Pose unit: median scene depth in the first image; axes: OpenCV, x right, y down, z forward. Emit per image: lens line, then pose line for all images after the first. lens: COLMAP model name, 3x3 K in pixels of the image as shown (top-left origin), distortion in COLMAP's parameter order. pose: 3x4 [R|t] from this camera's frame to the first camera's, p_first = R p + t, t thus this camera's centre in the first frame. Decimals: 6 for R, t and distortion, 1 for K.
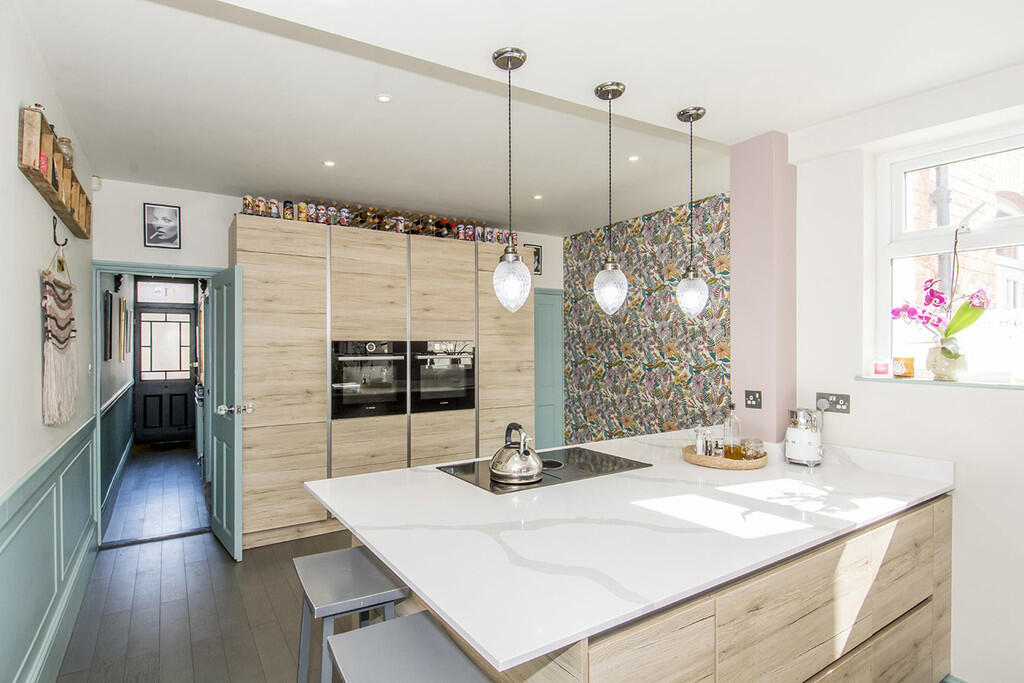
lens RADIAL K [[544.4, 0, 507.9], [0, 544.4, 344.1], [0, 0, 1]] dist [-0.002175, -0.000547]
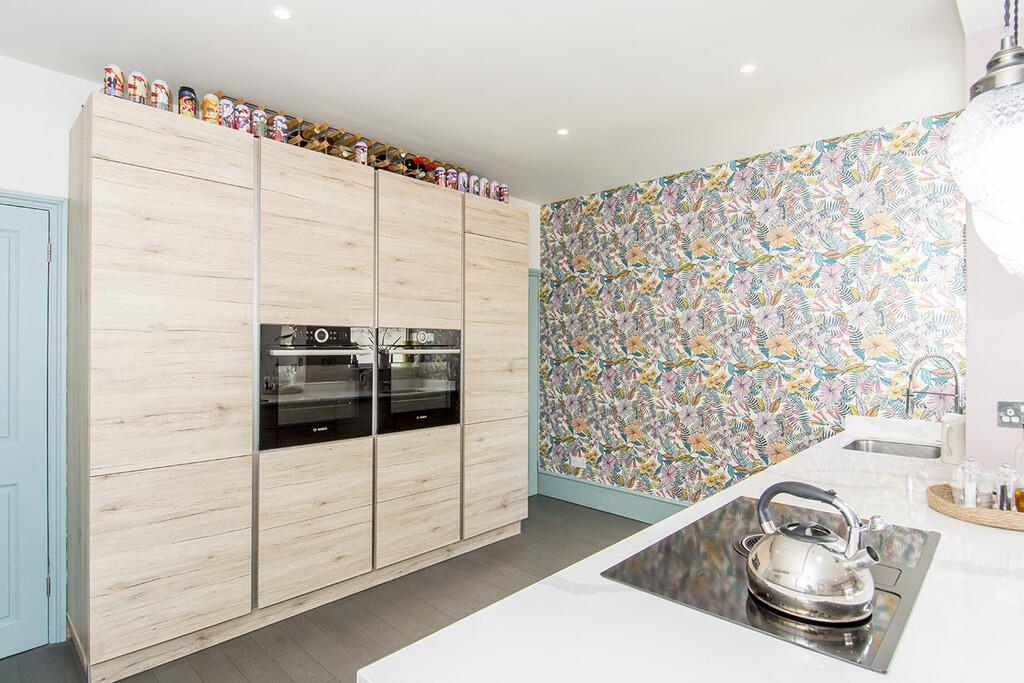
lens RADIAL K [[549.9, 0, 509.1], [0, 549.9, 343.9], [0, 0, 1]] dist [0.001851, -0.001108]
pose [[0.972349, 0.012842, 0.233180, -0.167692], [-0.016041, 0.999801, 0.011830, 0.003437], [-0.232982, -0.015244, 0.972362, 0.277751]]
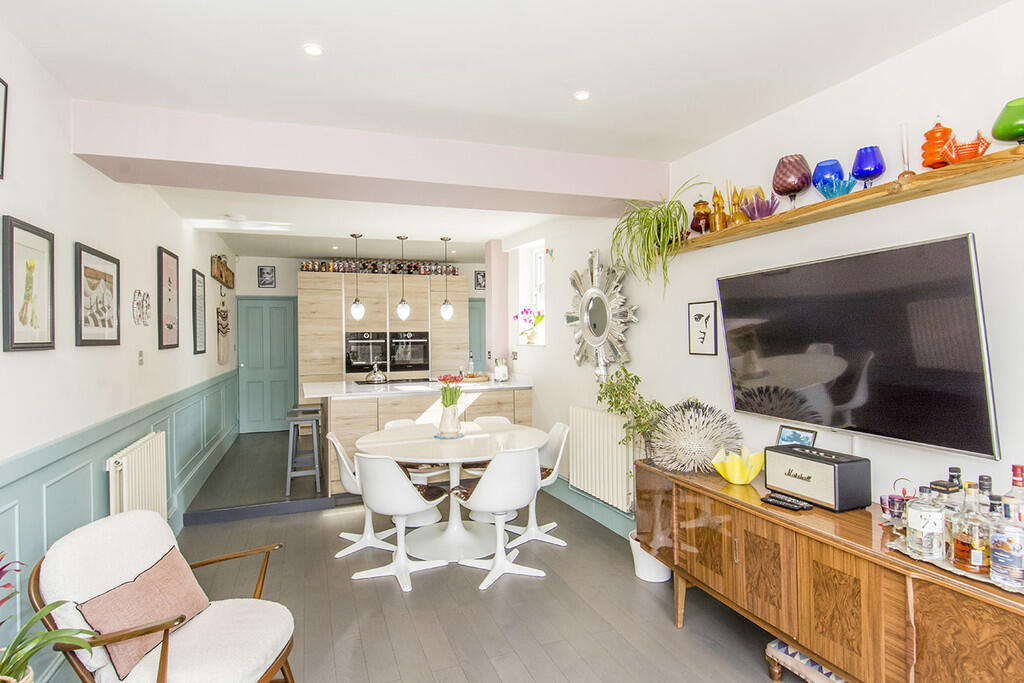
lens RADIAL K [[551.3, 0, 510.9], [0, 551.3, 334.9], [0, 0, 1]] dist [0.001683, 0.000035]
pose [[0.977721, -0.002373, -0.209896, 0.576891], [0.002937, 0.999993, 0.002372, 0.000004], [0.209889, -0.002935, 0.977721, -0.692644]]
